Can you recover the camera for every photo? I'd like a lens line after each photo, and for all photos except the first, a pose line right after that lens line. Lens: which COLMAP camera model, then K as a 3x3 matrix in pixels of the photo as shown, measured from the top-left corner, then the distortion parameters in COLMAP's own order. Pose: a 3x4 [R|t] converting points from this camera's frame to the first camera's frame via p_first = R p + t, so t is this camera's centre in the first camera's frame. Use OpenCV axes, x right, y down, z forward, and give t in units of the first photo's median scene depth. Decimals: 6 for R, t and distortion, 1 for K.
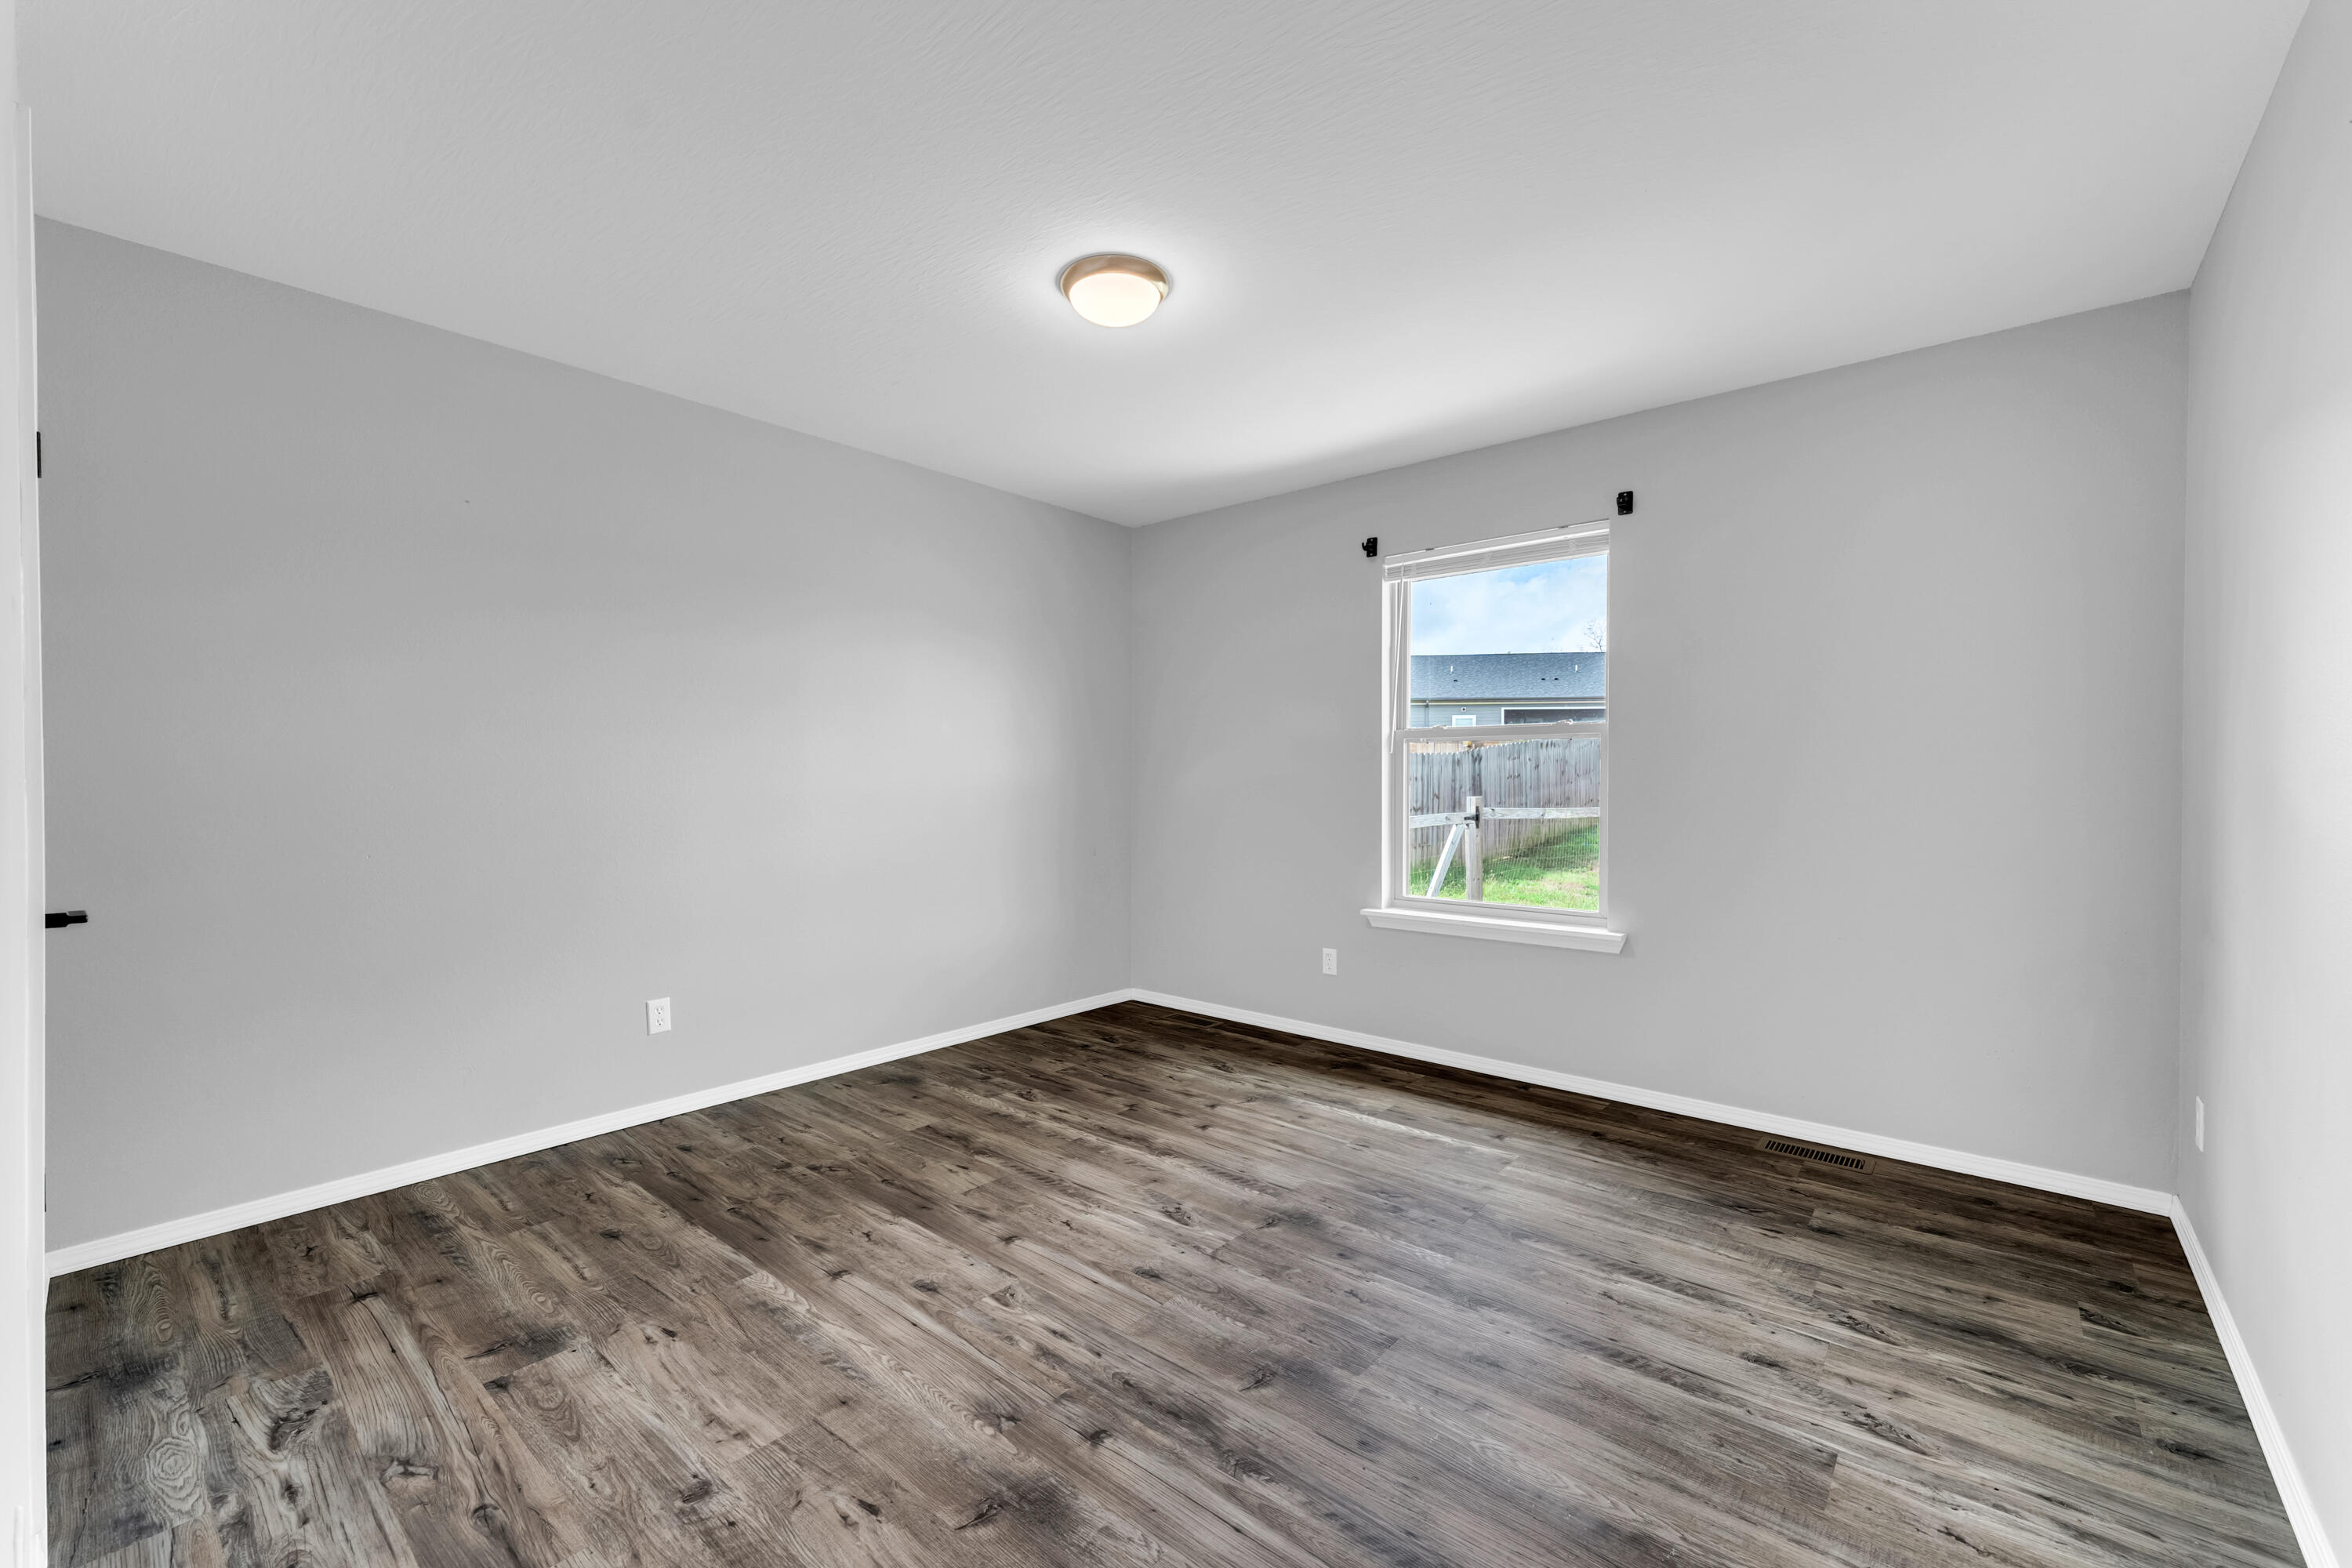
lens RADIAL K [[961.1, 0, 1168.0], [0, 961.1, 781.4], [0, 0, 1]] dist [-0.000473, -0.000262]
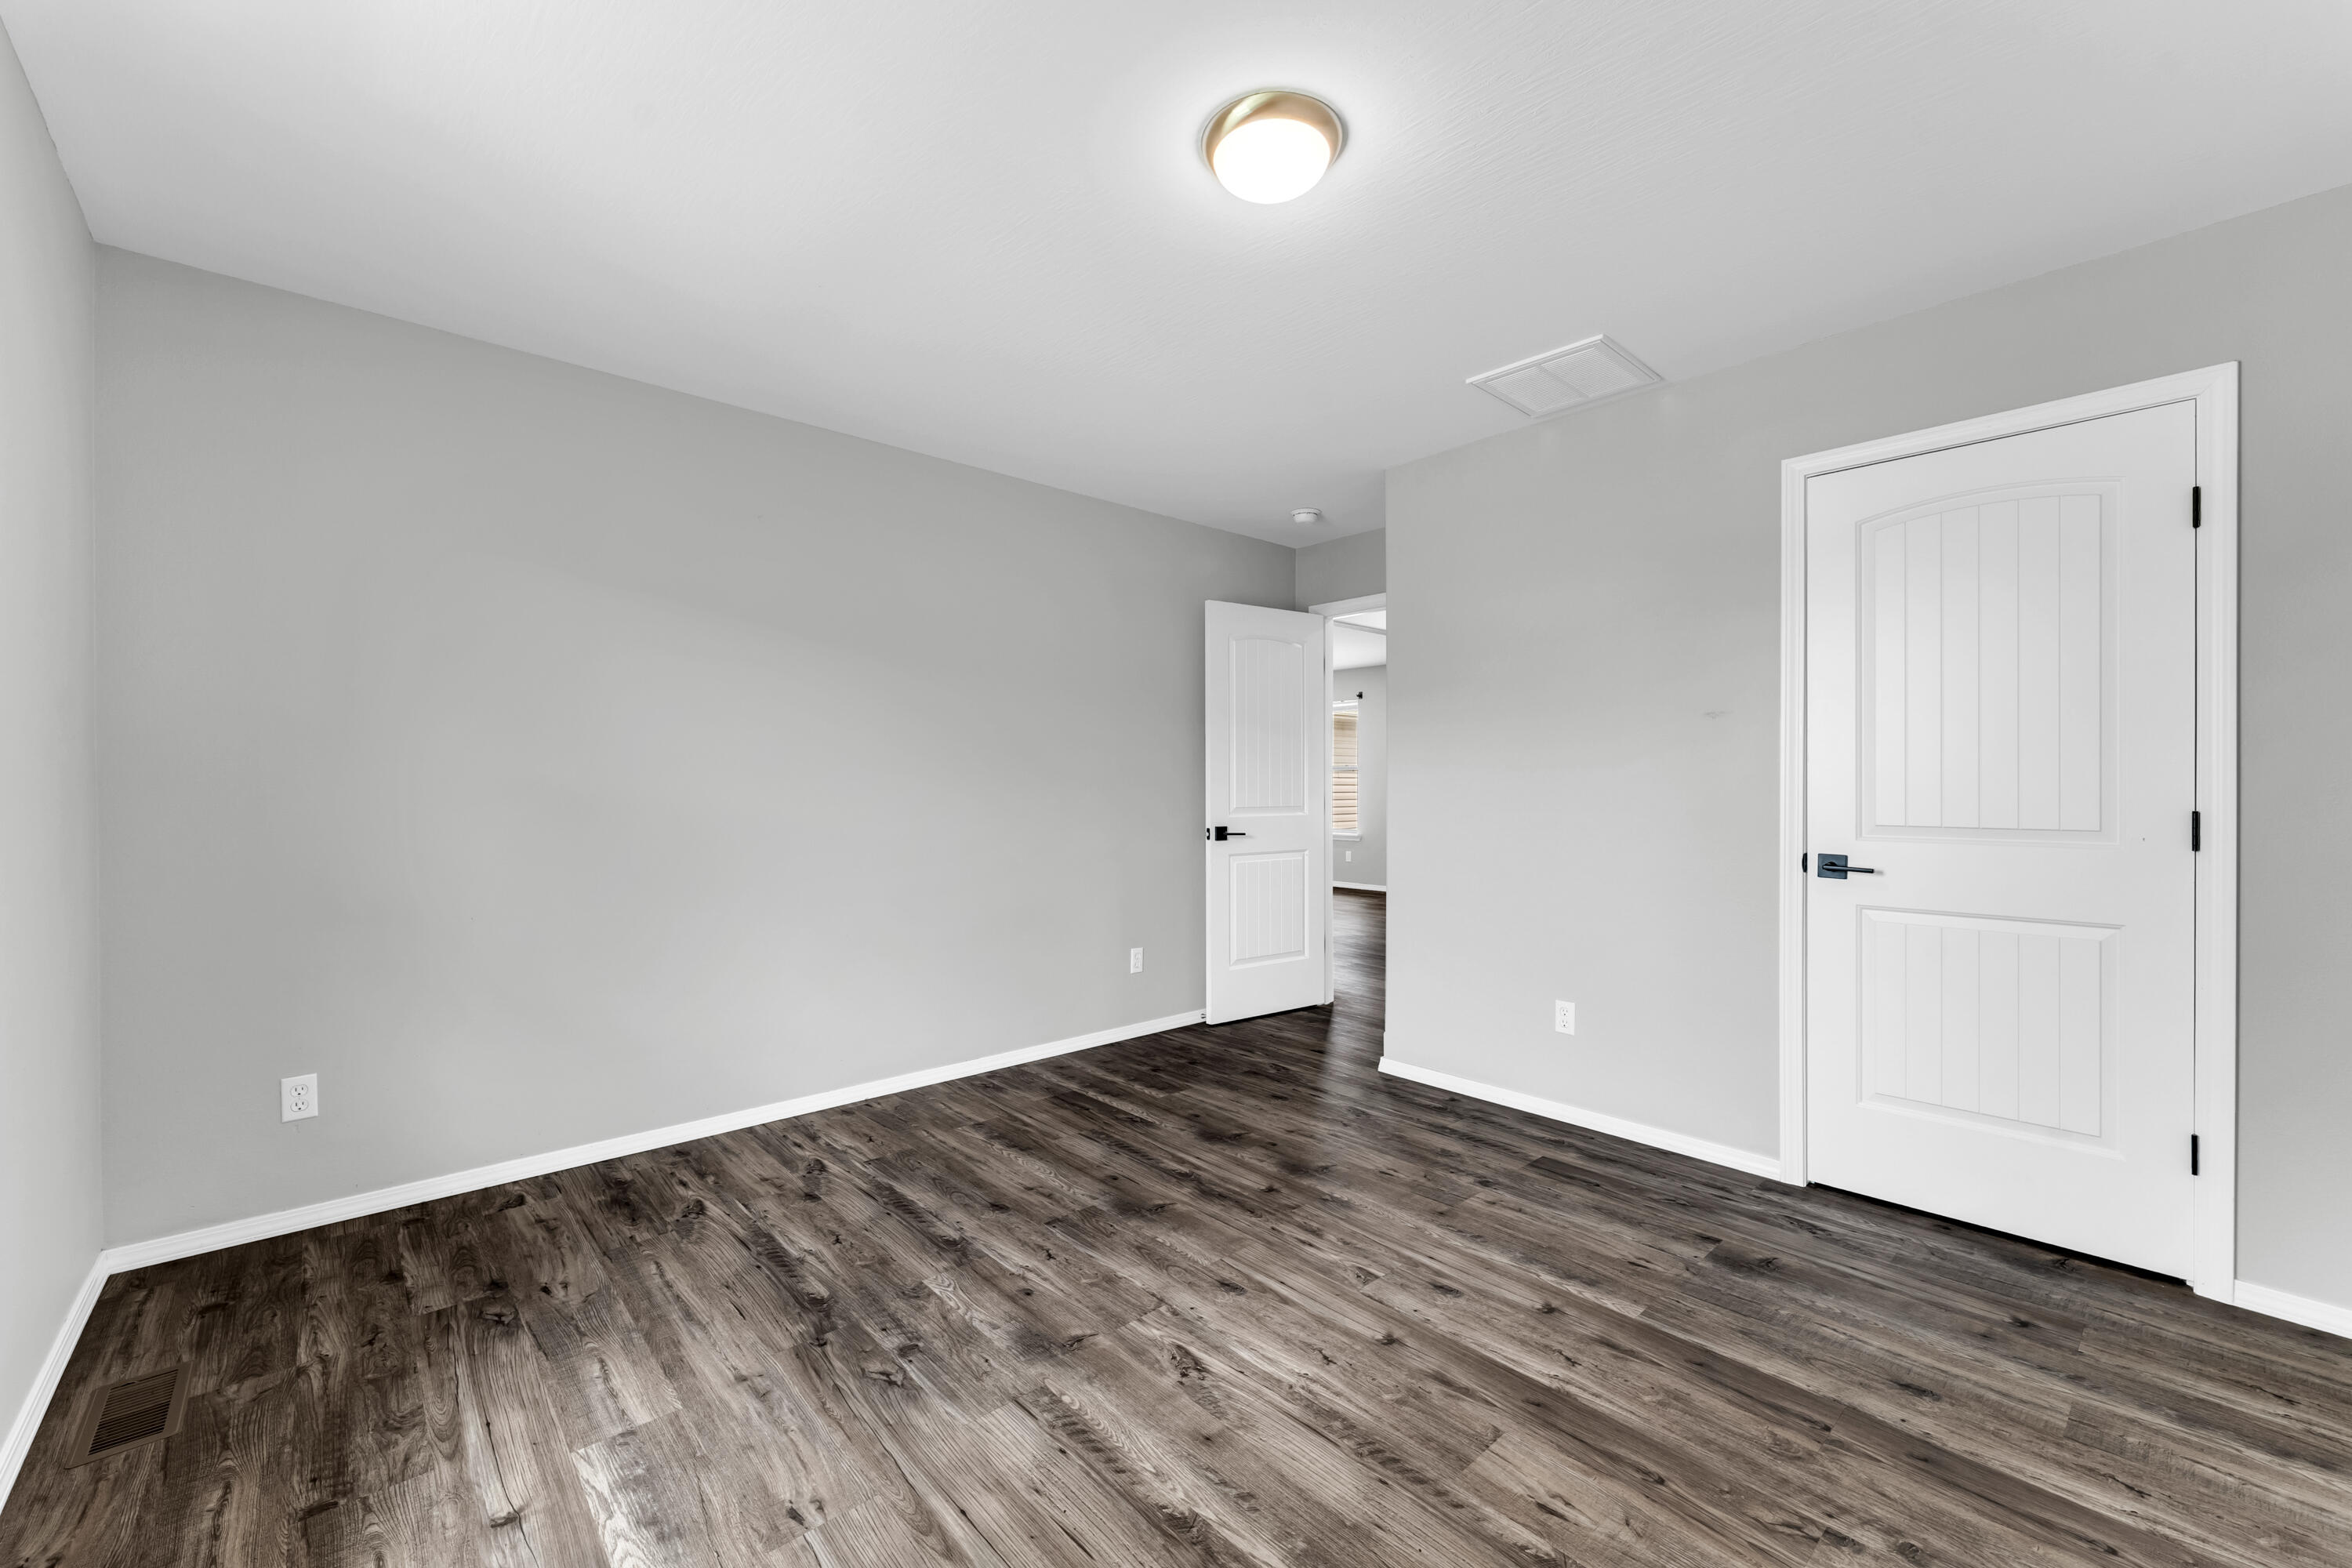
lens RADIAL K [[961.1, 0, 1168.0], [0, 961.1, 781.4], [0, 0, 1]] dist [-0.000473, -0.000262]
pose [[-0.991716, -0.002909, 0.128416, -0.083785], [-0.002522, 0.999992, 0.003177, -0.024308], [-0.128424, 0.002827, -0.991715, 2.027519]]
